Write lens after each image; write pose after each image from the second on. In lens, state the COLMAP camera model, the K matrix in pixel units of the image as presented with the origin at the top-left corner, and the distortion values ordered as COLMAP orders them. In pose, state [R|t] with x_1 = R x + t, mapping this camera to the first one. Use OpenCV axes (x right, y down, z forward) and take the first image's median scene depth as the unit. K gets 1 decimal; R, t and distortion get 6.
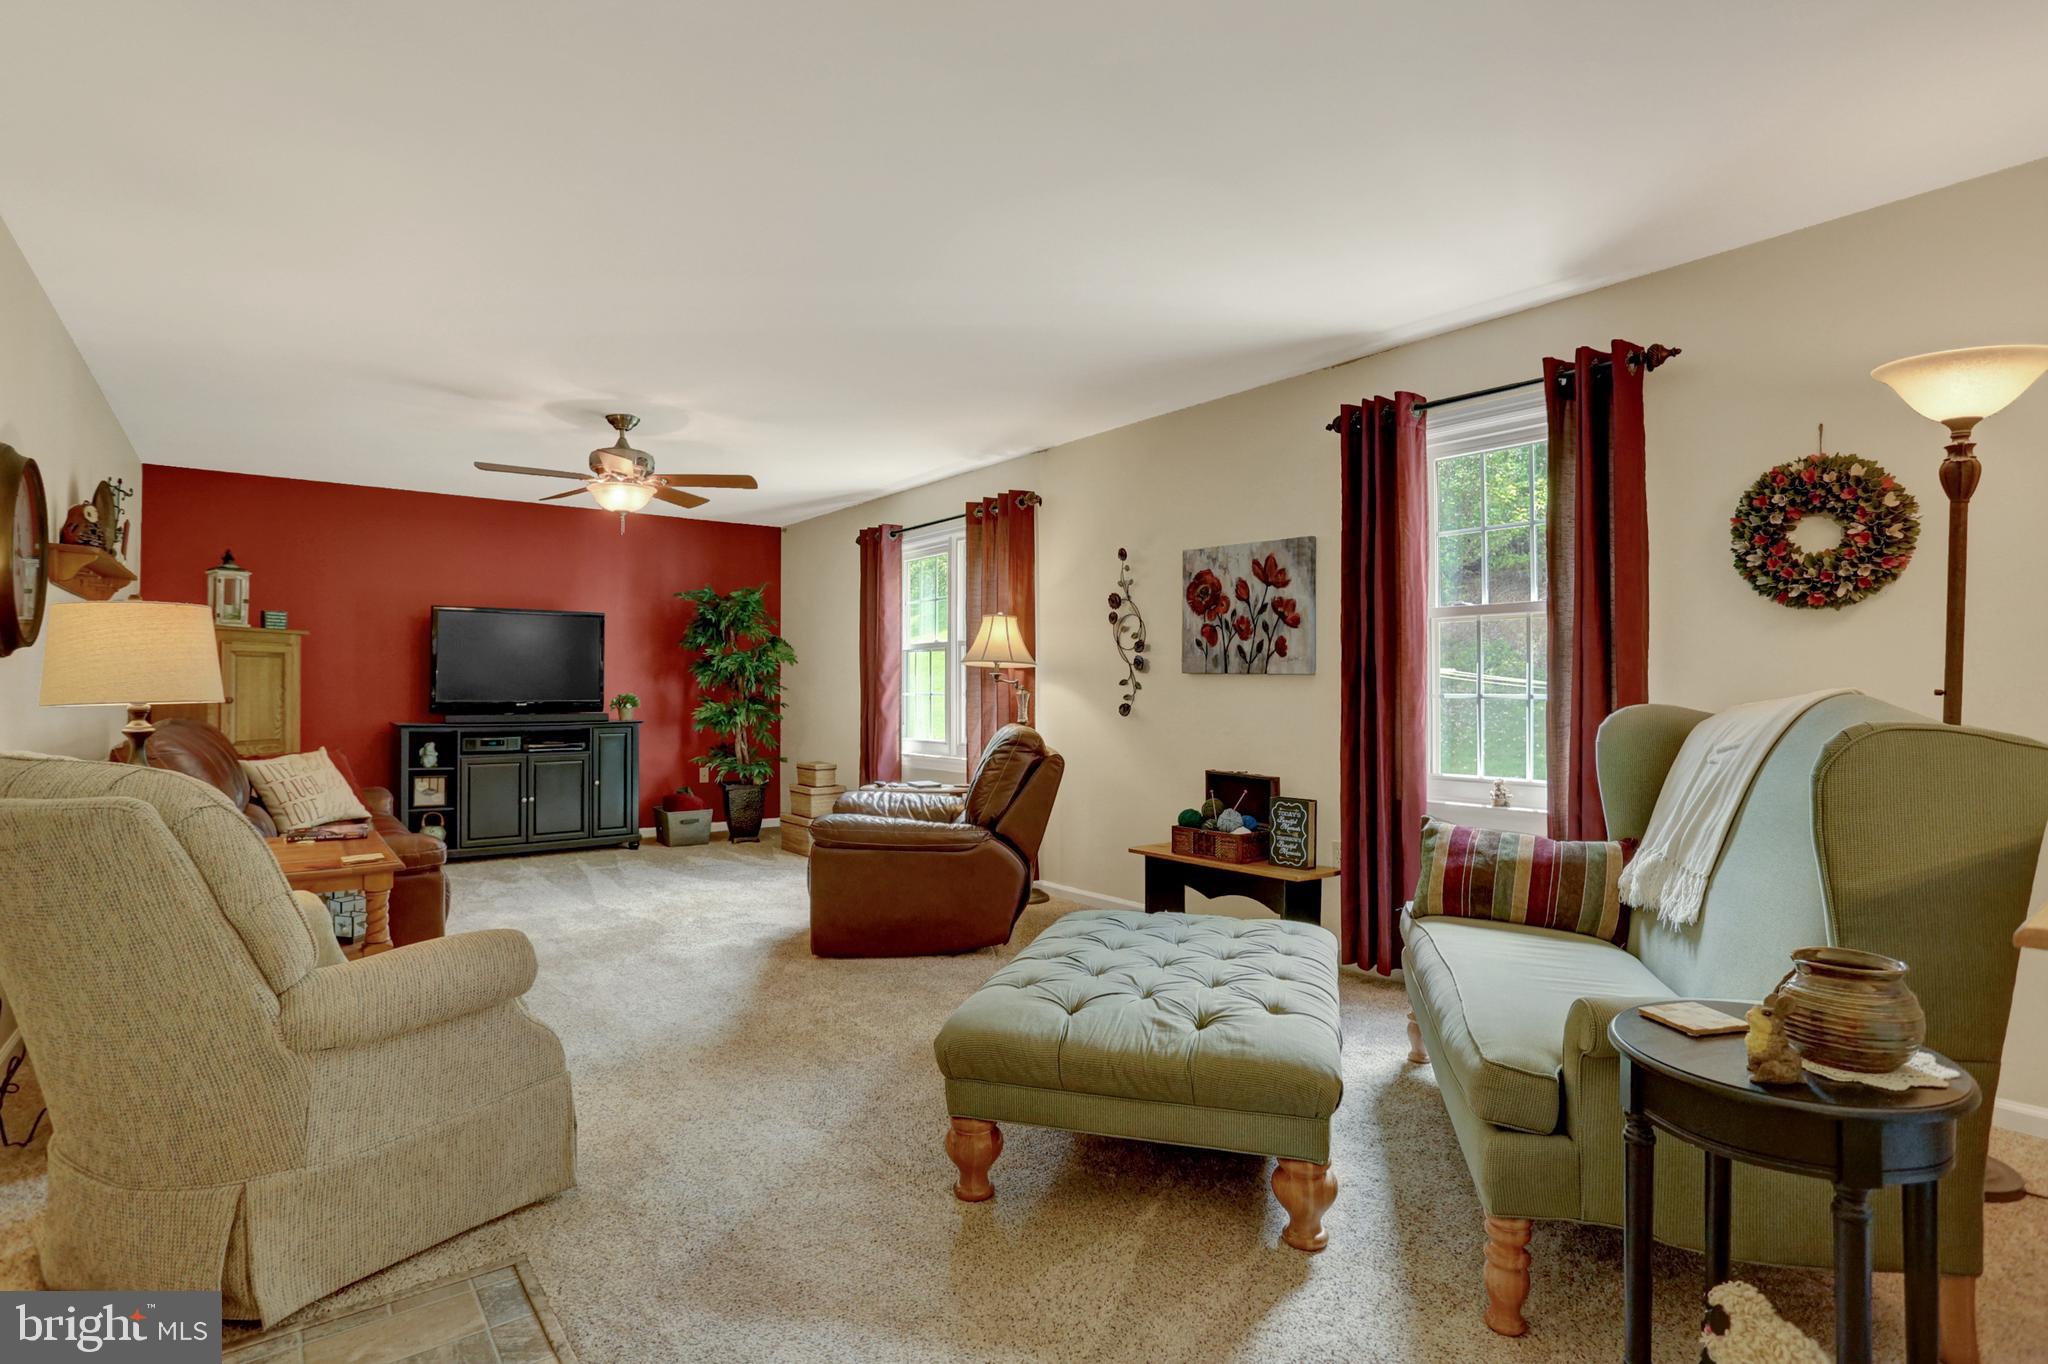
lens RADIAL K [[995.2, 0, 993.7], [0, 995.2, 675.7], [0, 0, 1]] dist [-0.082252, 0.030285]
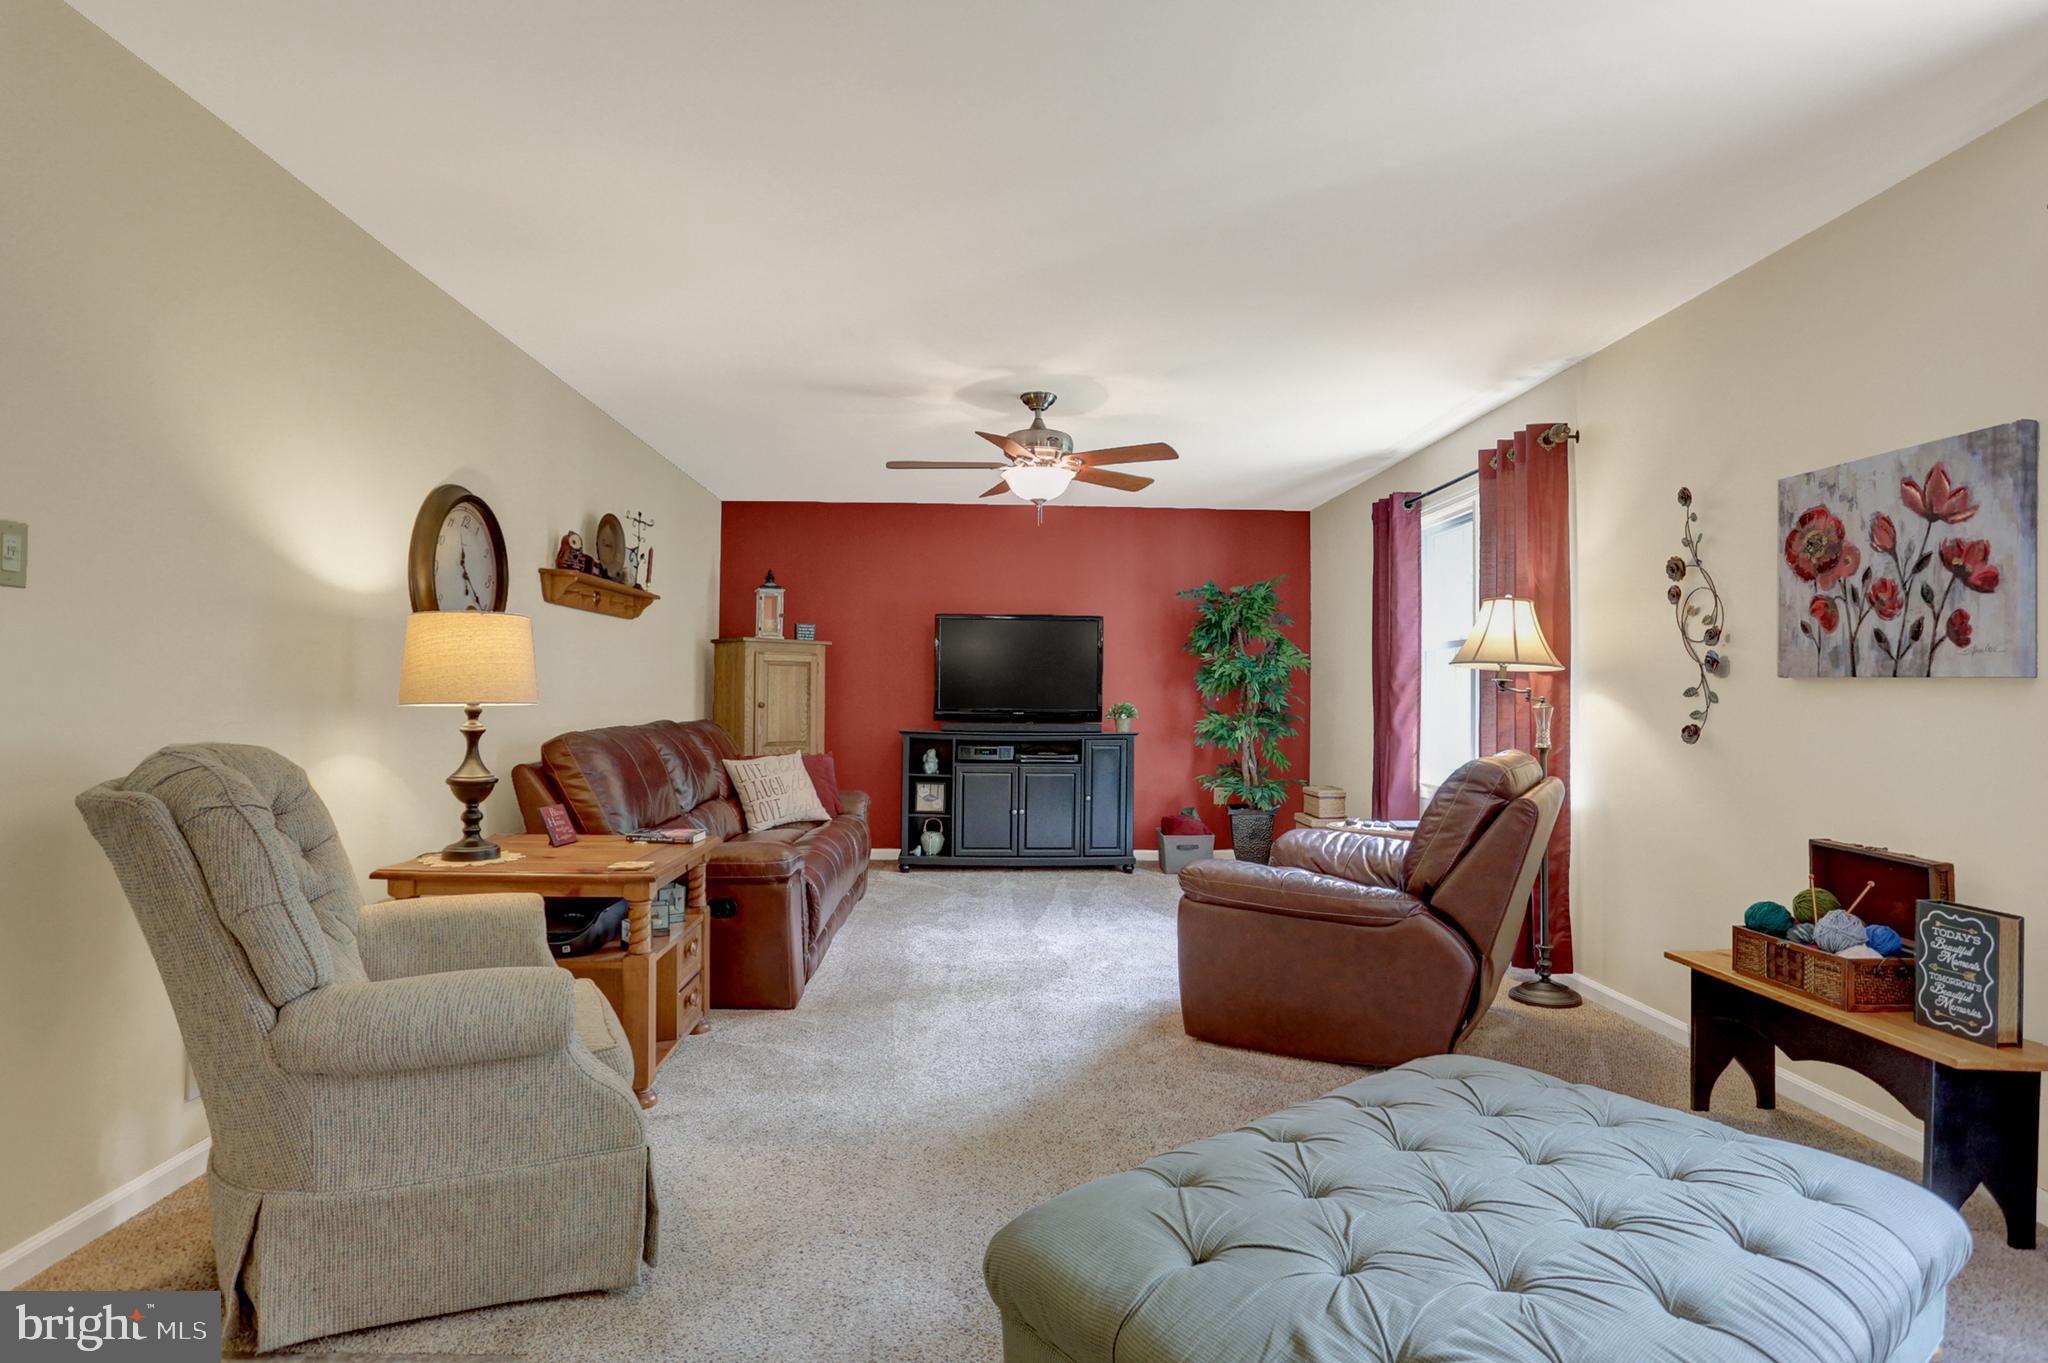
lens RADIAL K [[1043.9, 0, 1016.0], [0, 1043.9, 678.4], [0, 0, 1]] dist [-0.083158, 0.034768]
pose [[0.820590, -0.002406, -0.571513, 0.166087], [-0.001938, 0.999974, -0.006993, 0.003380], [0.571515, 0.006846, 0.820563, 0.226589]]
